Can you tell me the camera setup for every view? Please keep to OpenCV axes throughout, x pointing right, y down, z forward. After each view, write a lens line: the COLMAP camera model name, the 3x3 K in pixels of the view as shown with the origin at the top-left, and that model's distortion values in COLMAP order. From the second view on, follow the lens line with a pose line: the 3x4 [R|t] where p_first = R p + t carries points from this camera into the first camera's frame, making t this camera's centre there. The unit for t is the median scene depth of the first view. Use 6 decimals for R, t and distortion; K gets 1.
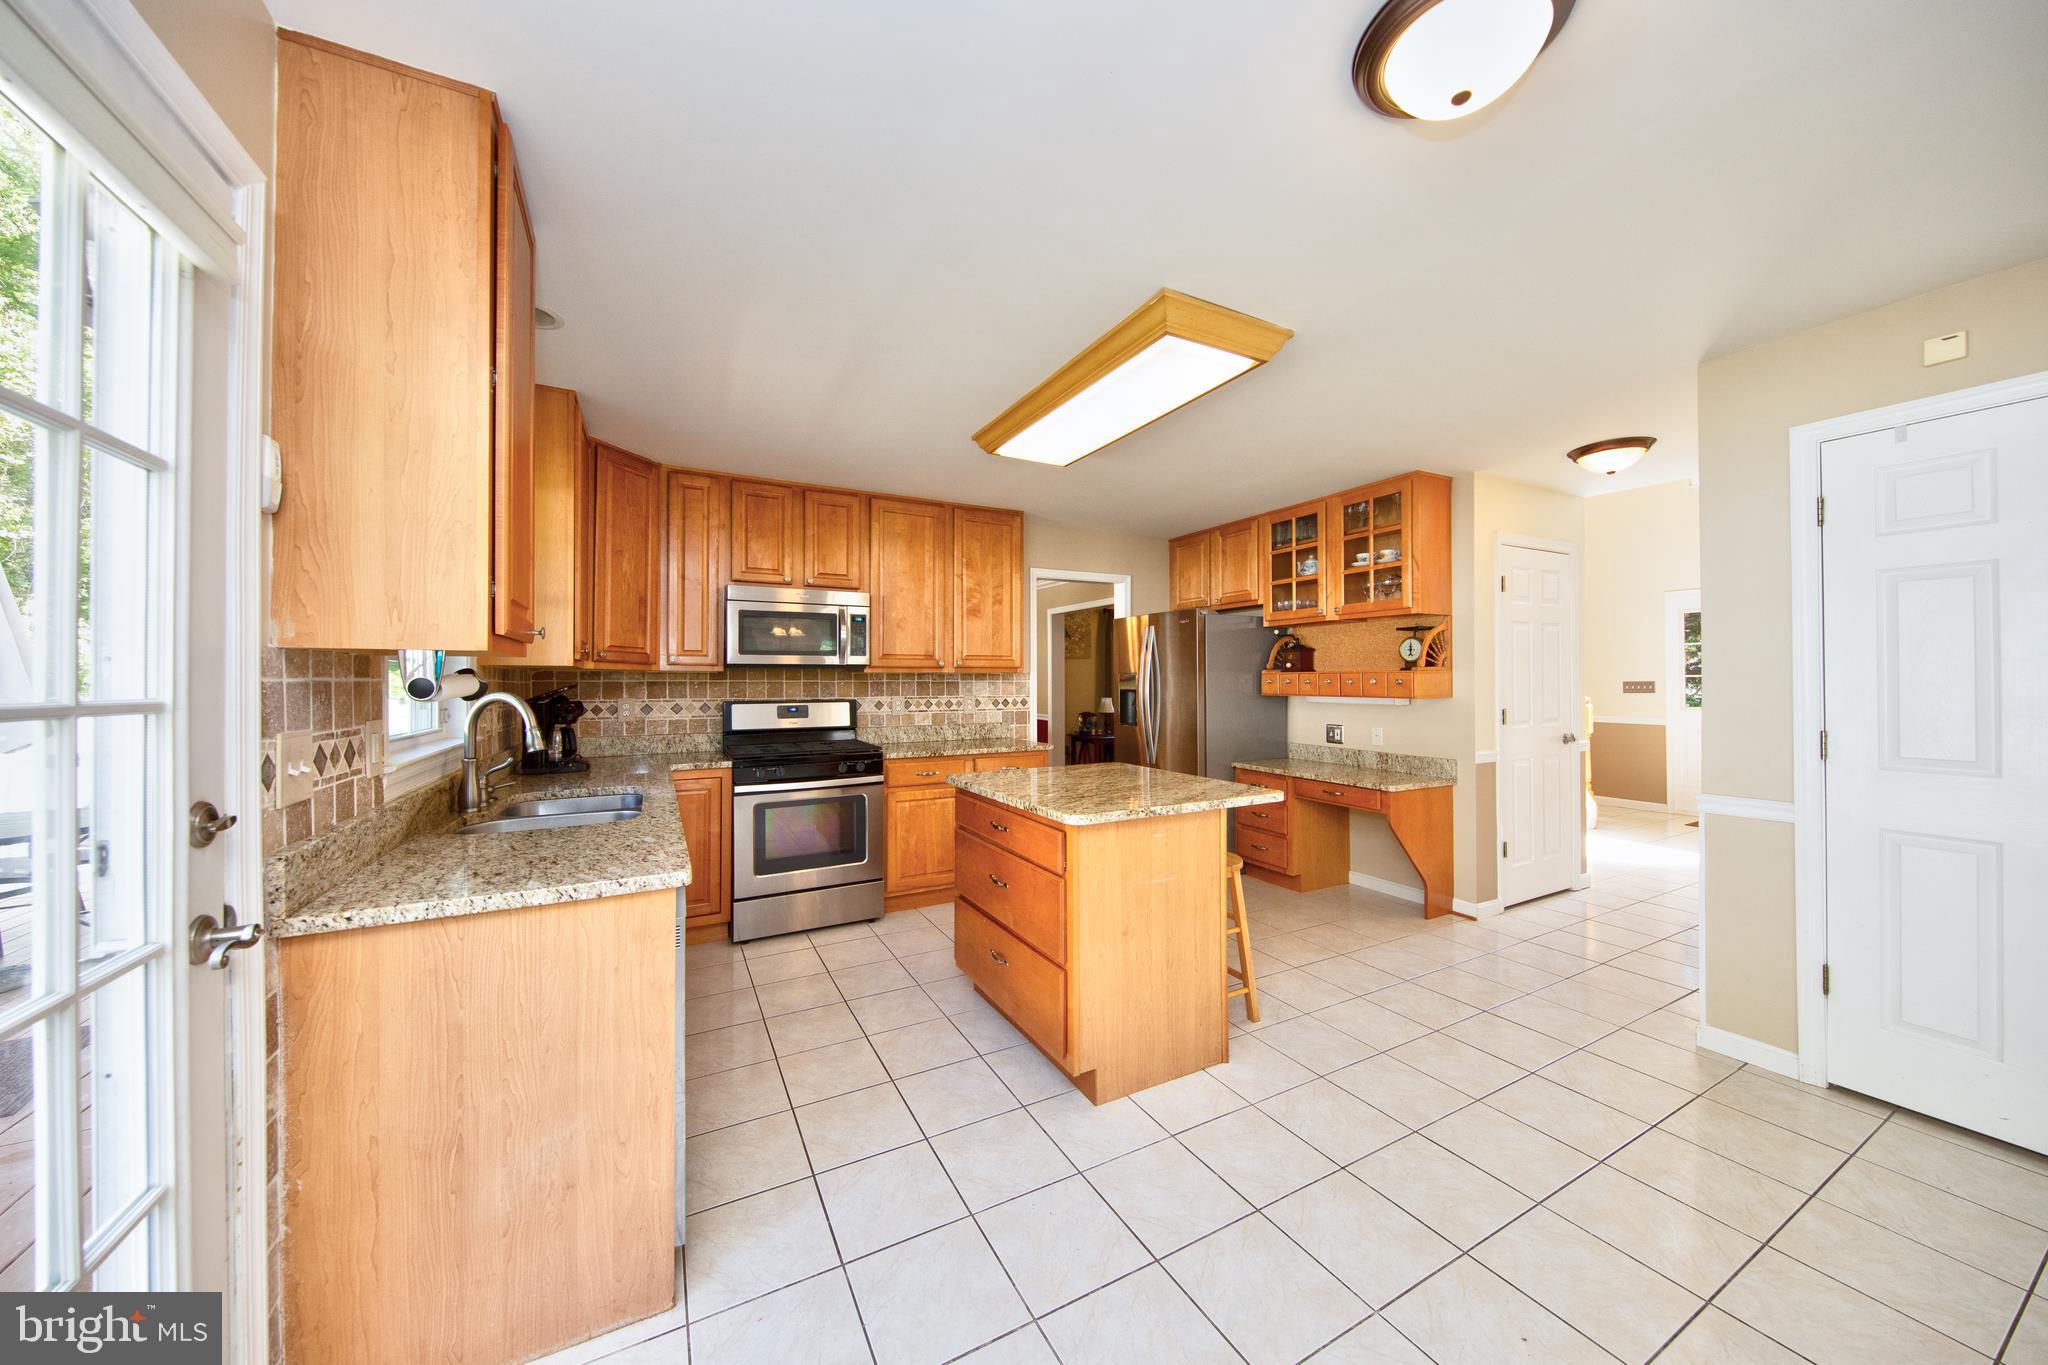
lens RADIAL K [[678.6, 0, 1009.8], [0, 678.6, 677.4], [0, 0, 1]] dist [0.000703, 0.000019]
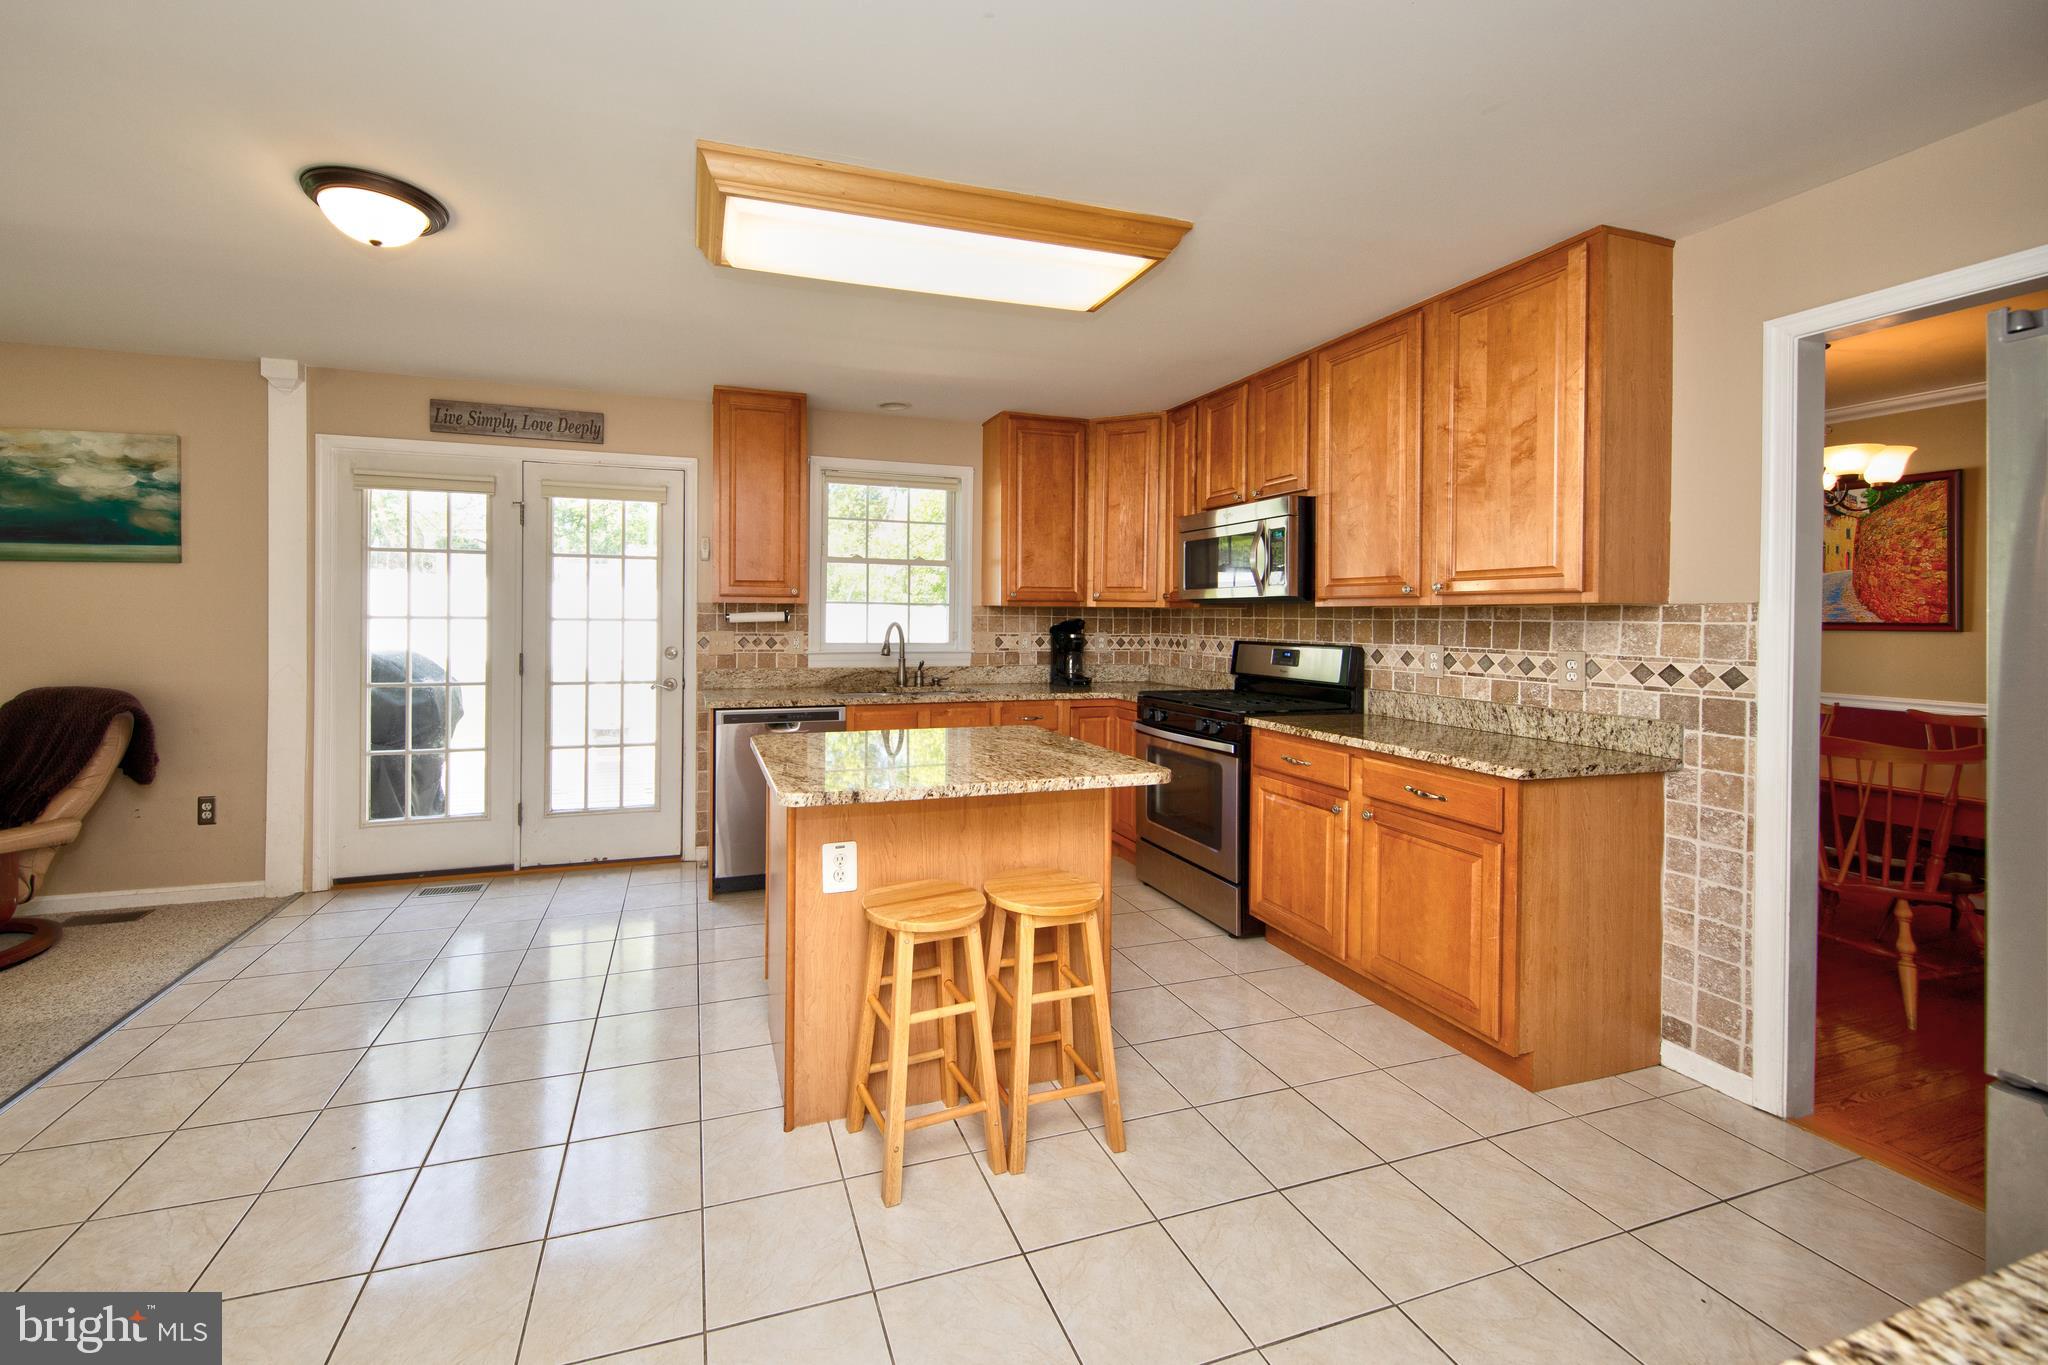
lens RADIAL K [[795.7, 0, 924.3], [0, 795.7, 624.1], [0, 0, 1]] dist [-0.001630, -0.000188]
pose [[-0.185983, 0.012140, -0.982478, 0.669131], [-0.001580, 0.999919, 0.012655, 0.000992], [0.982552, 0.003906, -0.185949, 0.762509]]
